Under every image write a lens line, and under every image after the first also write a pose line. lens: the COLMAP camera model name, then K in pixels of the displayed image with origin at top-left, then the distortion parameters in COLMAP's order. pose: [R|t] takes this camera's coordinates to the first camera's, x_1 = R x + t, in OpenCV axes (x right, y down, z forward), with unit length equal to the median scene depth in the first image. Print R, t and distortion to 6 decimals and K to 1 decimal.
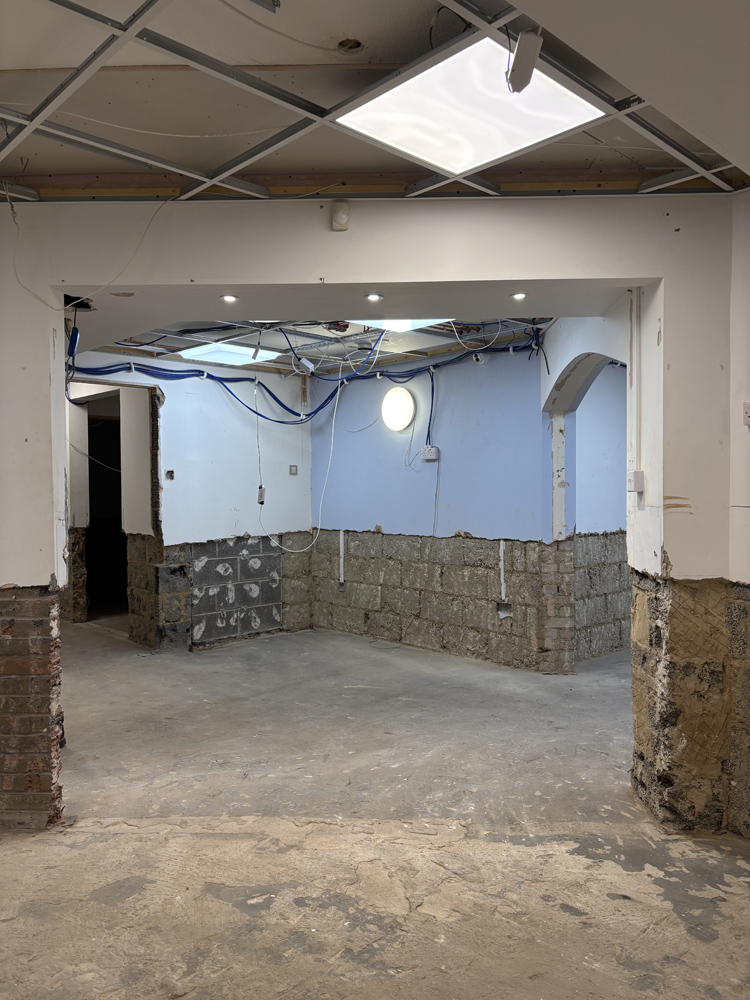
lens RADIAL K [[764.8, 0, 372.0], [0, 764.8, 500.3], [0, 0, 1]] dist [0.056382, -0.088577]
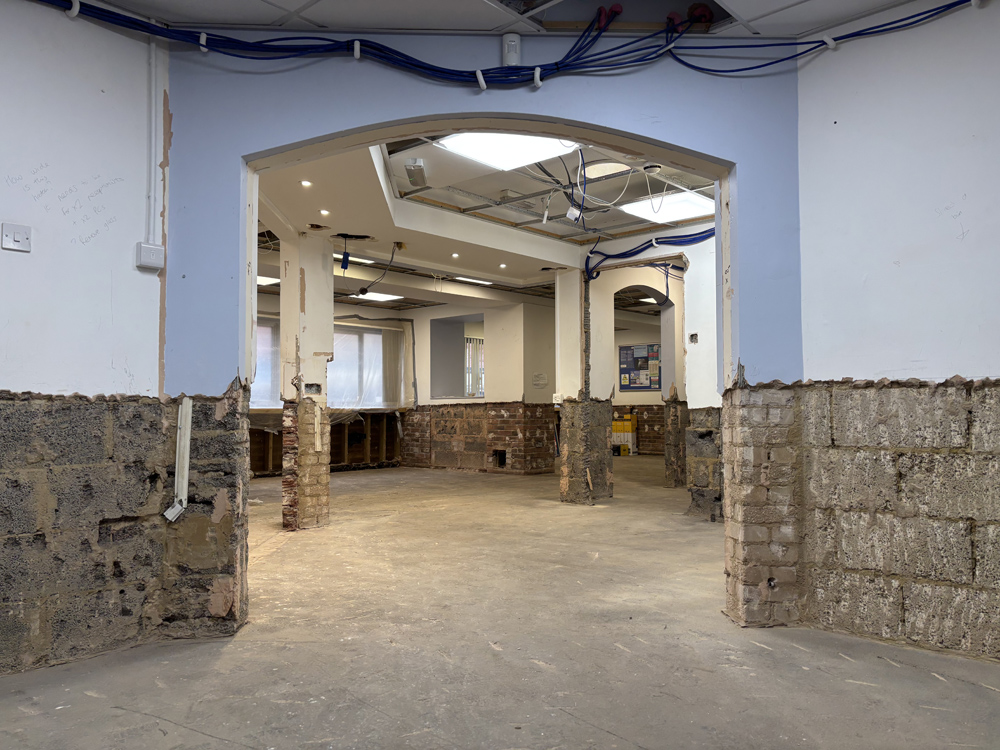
lens RADIAL K [[764.8, 0, 497.4], [0, 764.8, 375.5], [0, 0, 1]] dist [0.056382, -0.088577]
pose [[0.056050, -0.040100, -0.997622, 0.723028], [-0.012127, 0.999092, -0.040841, 0.059670], [0.998354, 0.014387, 0.055513, 0.692293]]
